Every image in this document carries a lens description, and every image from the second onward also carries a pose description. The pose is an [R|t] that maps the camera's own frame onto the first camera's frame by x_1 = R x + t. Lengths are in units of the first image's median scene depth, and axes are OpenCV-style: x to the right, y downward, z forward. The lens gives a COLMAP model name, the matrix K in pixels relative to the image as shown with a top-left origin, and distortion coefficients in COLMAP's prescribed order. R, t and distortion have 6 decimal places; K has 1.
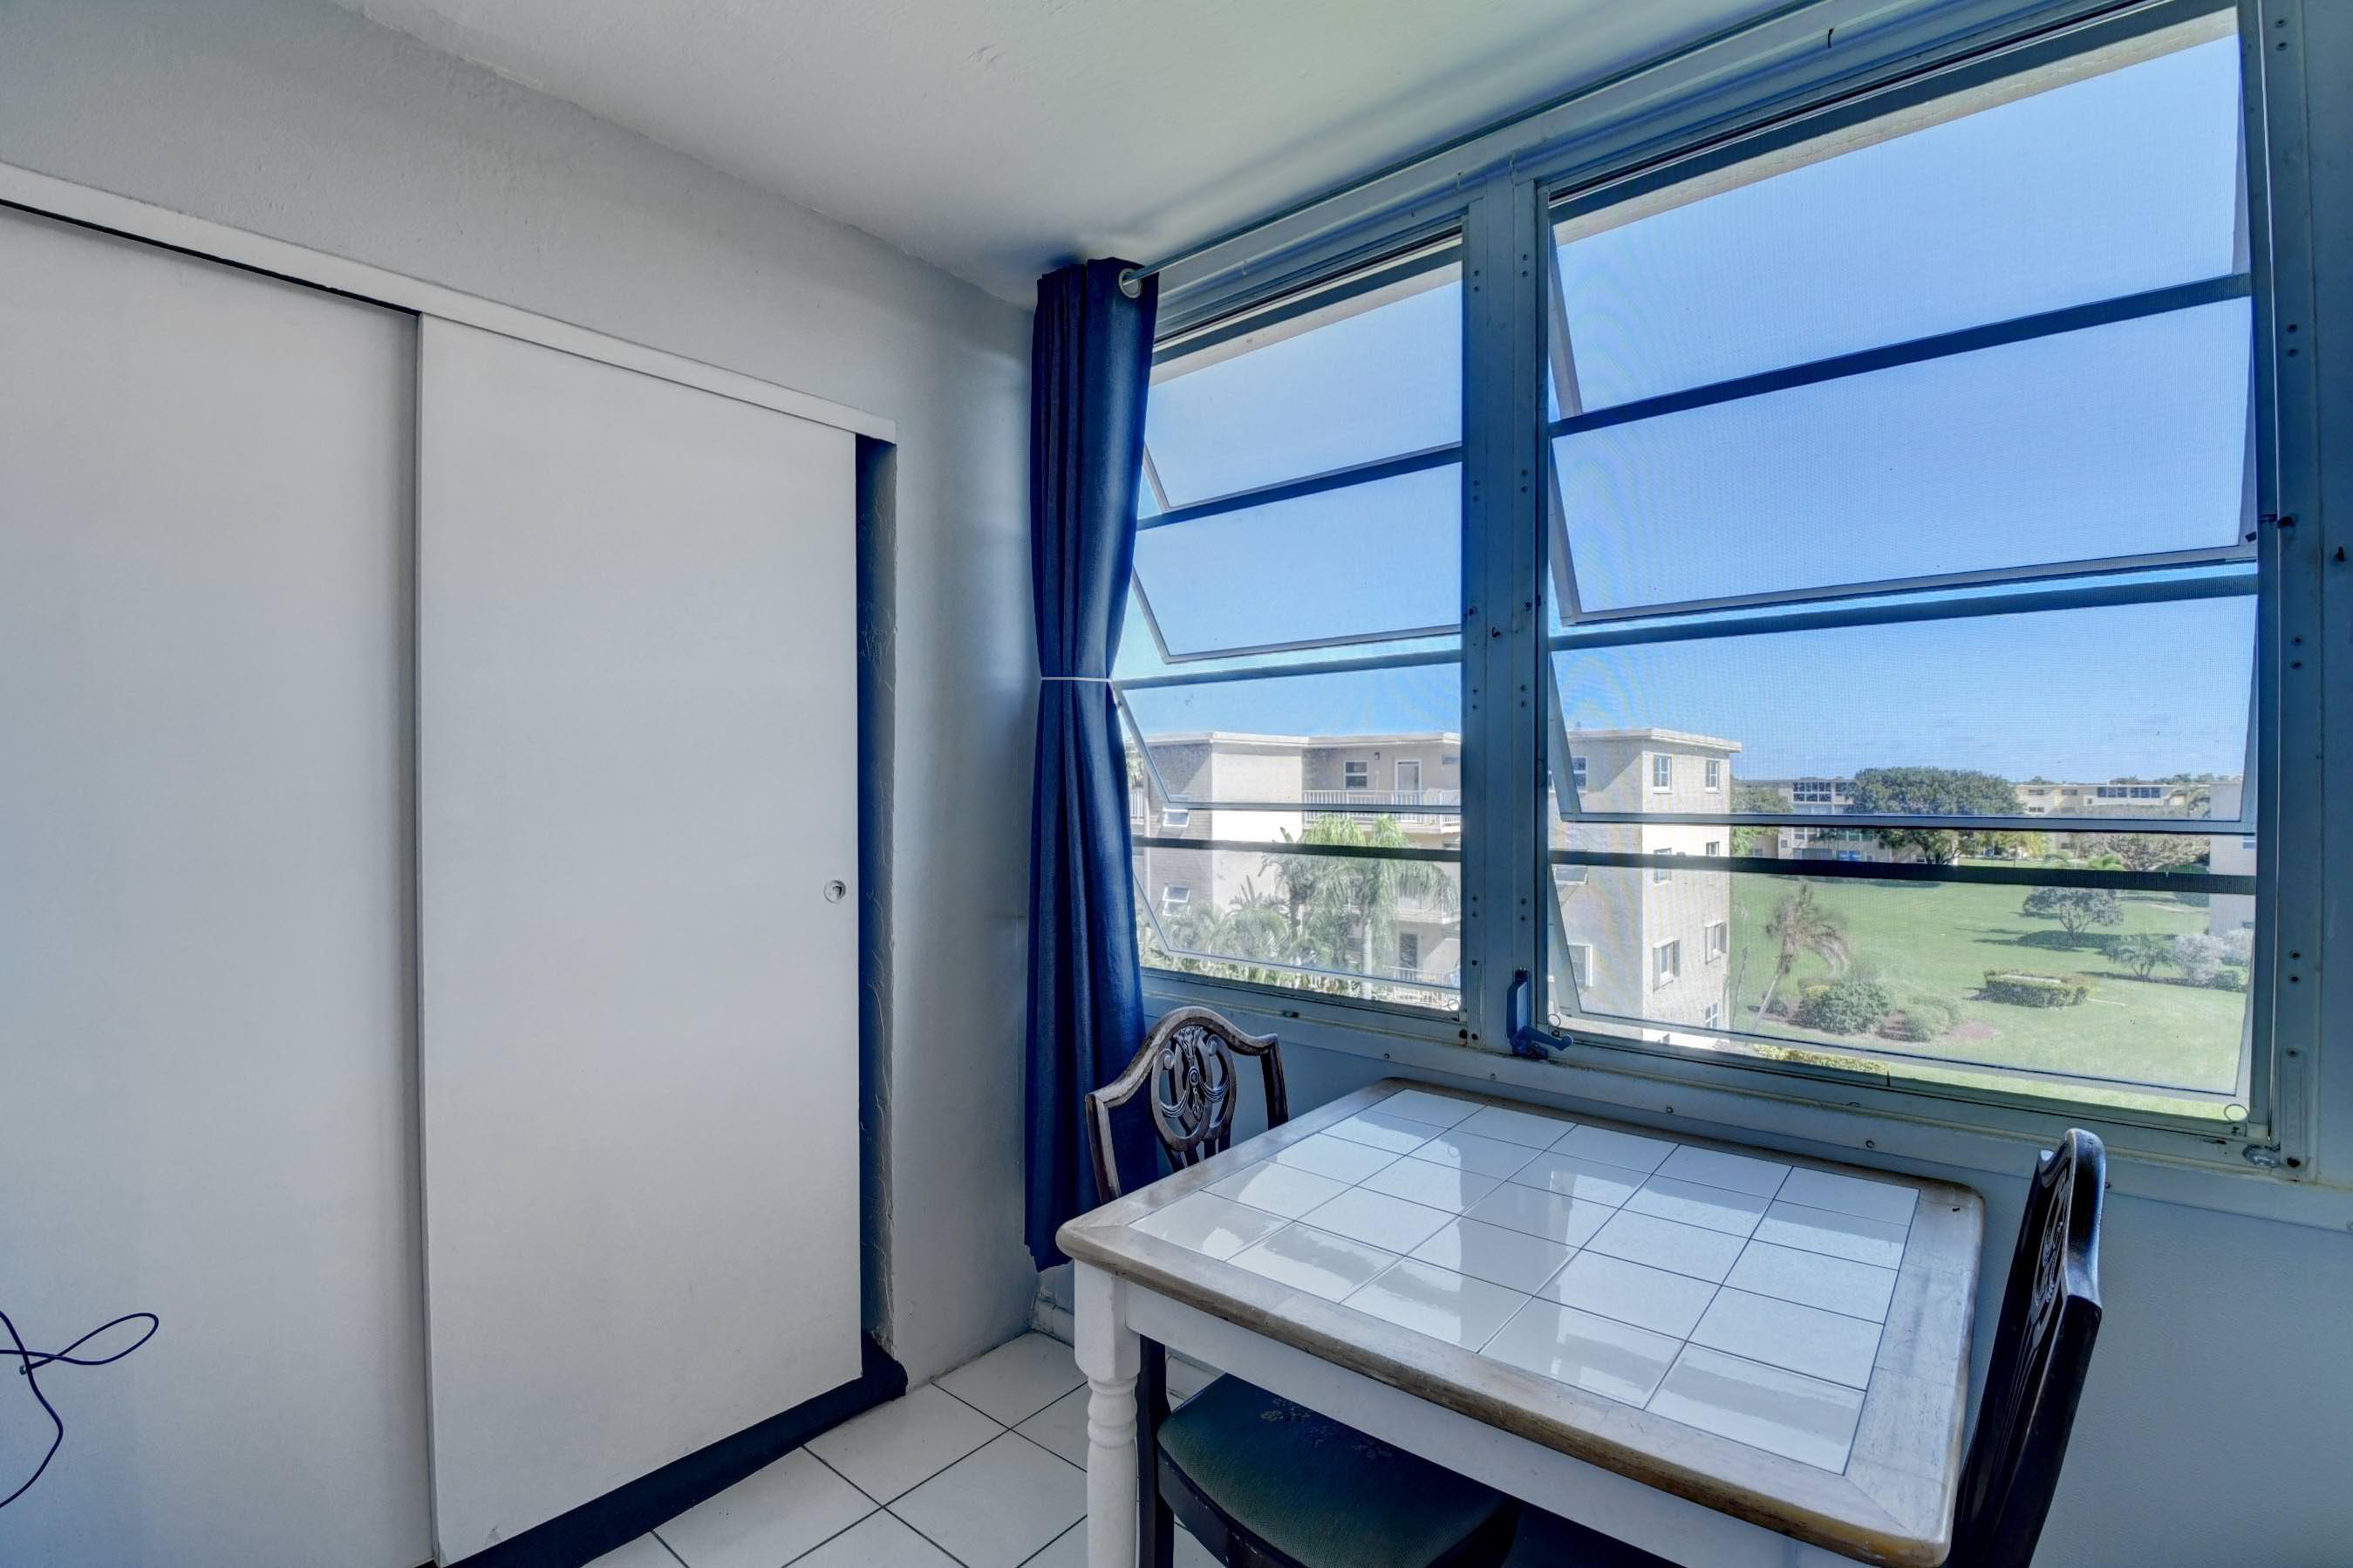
lens RADIAL K [[1039.2, 0, 1177.2], [0, 1039.2, 790.7], [0, 0, 1]] dist [0.022672, -0.032781]
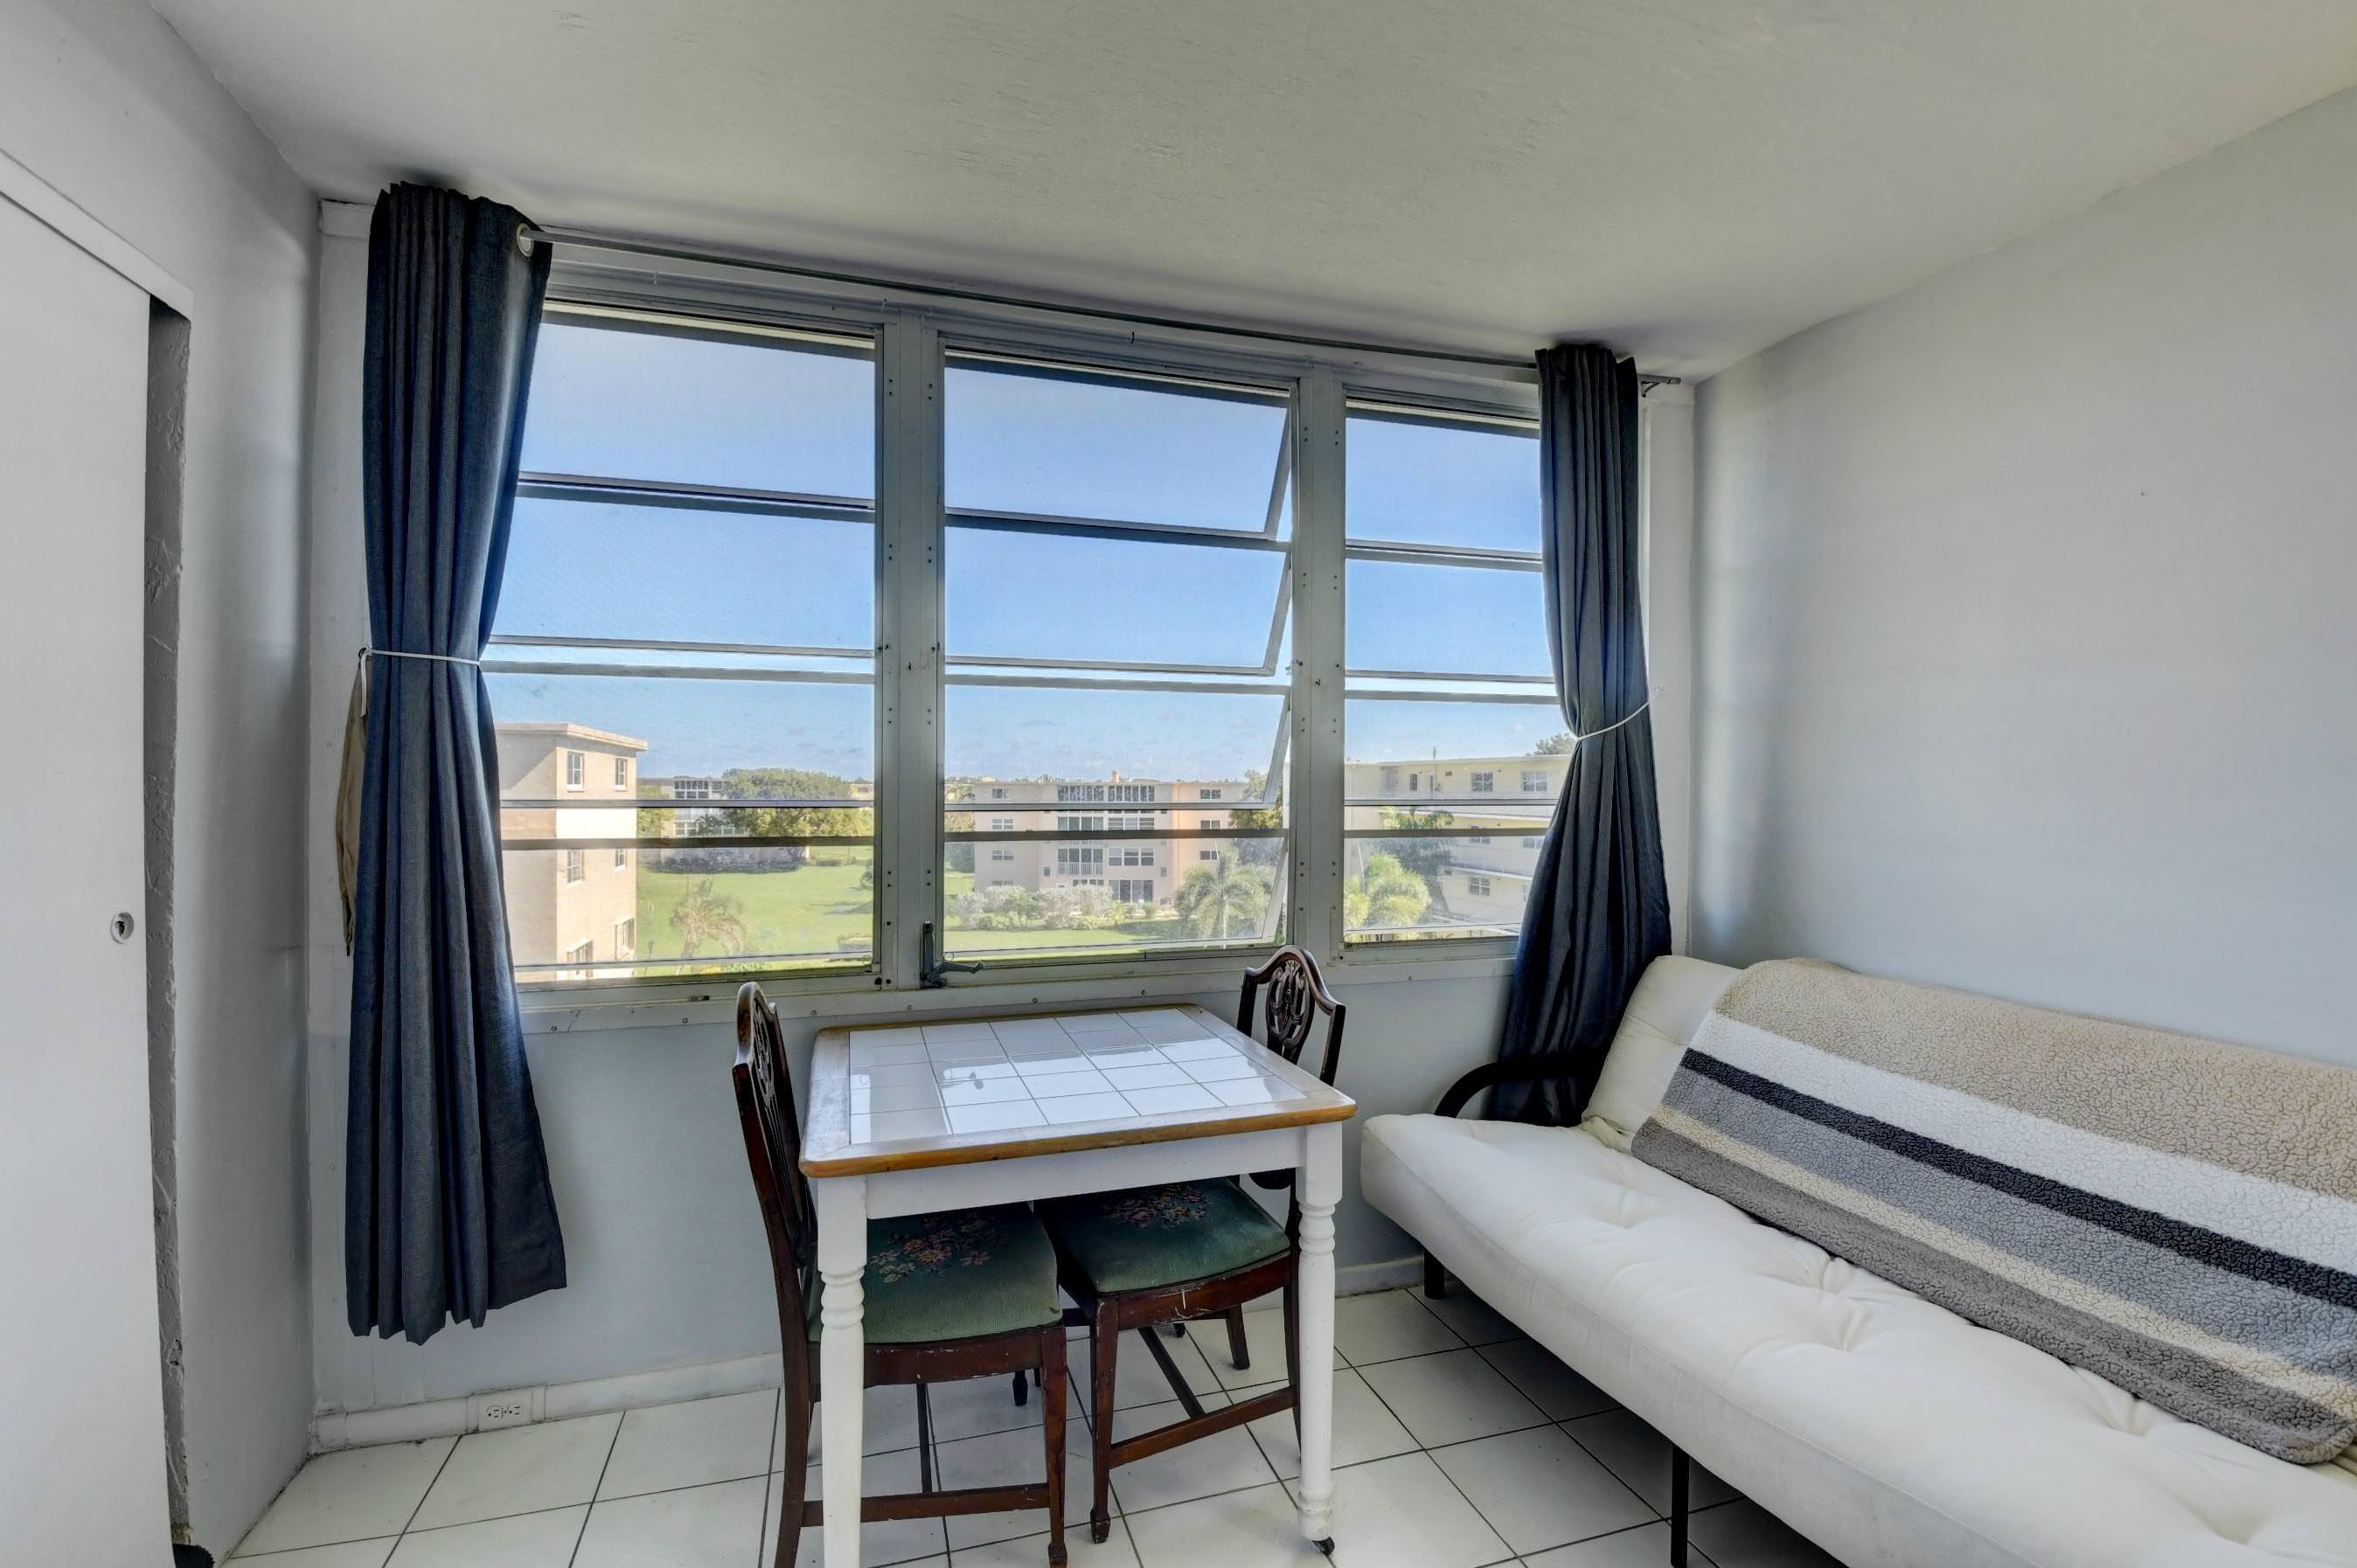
lens RADIAL K [[1040.9, 0, 1179.2], [0, 1040.9, 790.7], [0, 0, 1]] dist [0.022672, -0.032781]
pose [[0.547242, -0.002953, 0.836969, -0.497526], [0.001437, 0.999996, 0.002588, 0.001274], [-0.836973, -0.000214, 0.547244, 0.007591]]
